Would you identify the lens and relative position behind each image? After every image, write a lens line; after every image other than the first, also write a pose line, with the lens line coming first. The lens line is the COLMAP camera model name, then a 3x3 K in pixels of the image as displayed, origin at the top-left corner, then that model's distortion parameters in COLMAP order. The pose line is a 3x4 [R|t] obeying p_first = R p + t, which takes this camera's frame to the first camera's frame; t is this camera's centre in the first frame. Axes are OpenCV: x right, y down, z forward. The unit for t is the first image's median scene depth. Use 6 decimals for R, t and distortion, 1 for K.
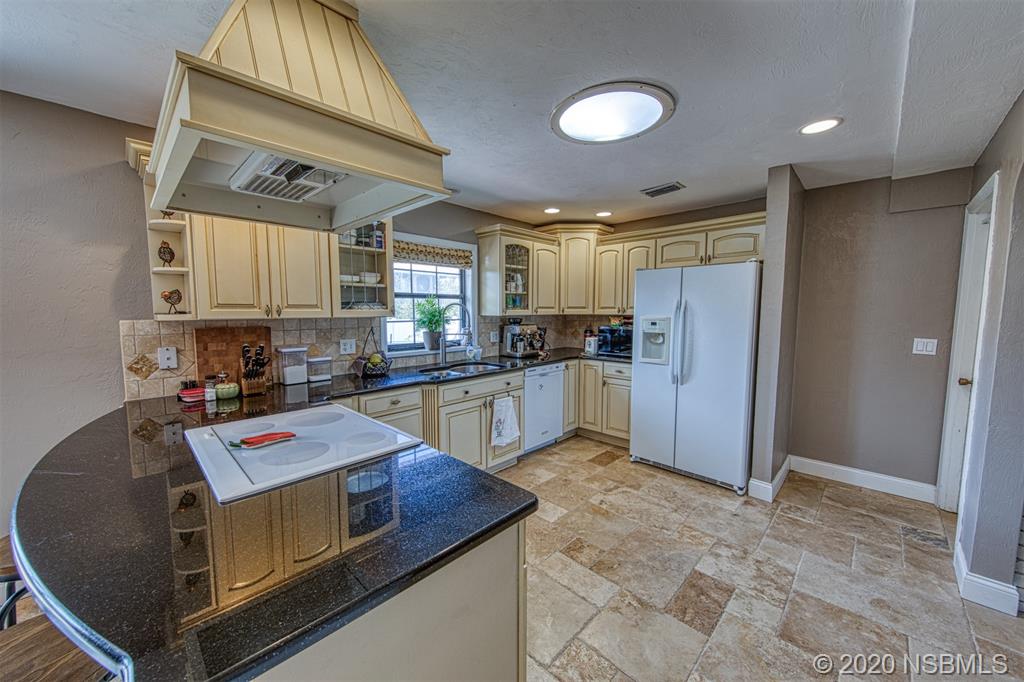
lens RADIAL K [[378.4, 0, 512.8], [0, 378.4, 341.1], [0, 0, 1]] dist [0.001949, -0.000319]
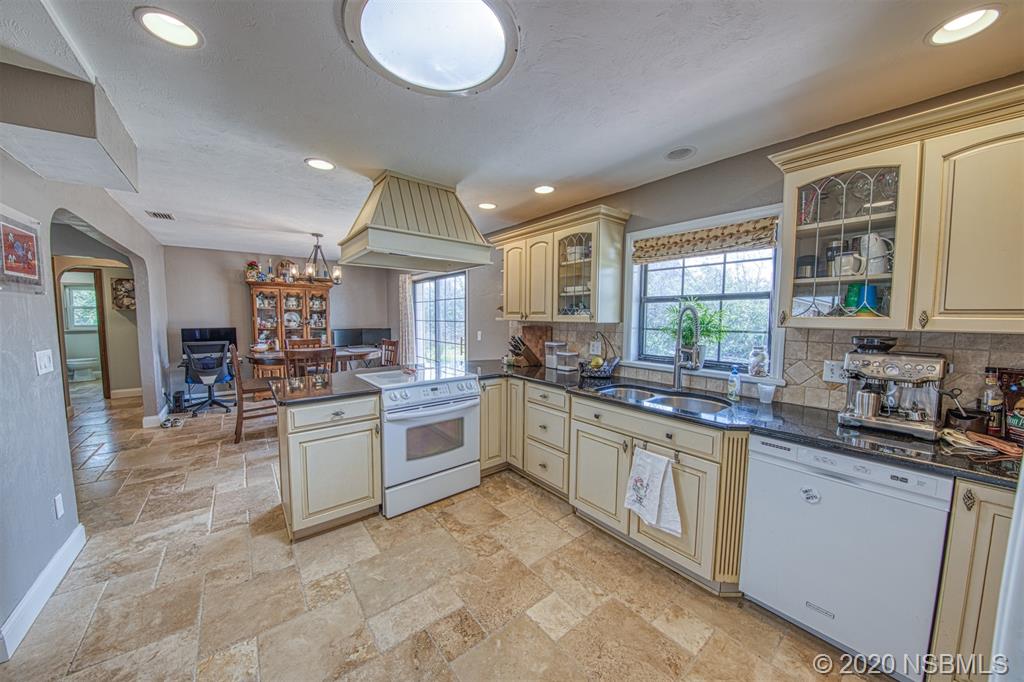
lens RADIAL K [[342.6, 0, 496.5], [0, 342.6, 339.8], [0, 0, 1]] dist [-0.016008, -0.000470]
pose [[-0.150518, 0.069857, -0.986136, 0.542919], [-0.086245, 0.992769, 0.083491, -0.061942], [0.984838, 0.097616, -0.143405, 0.756808]]
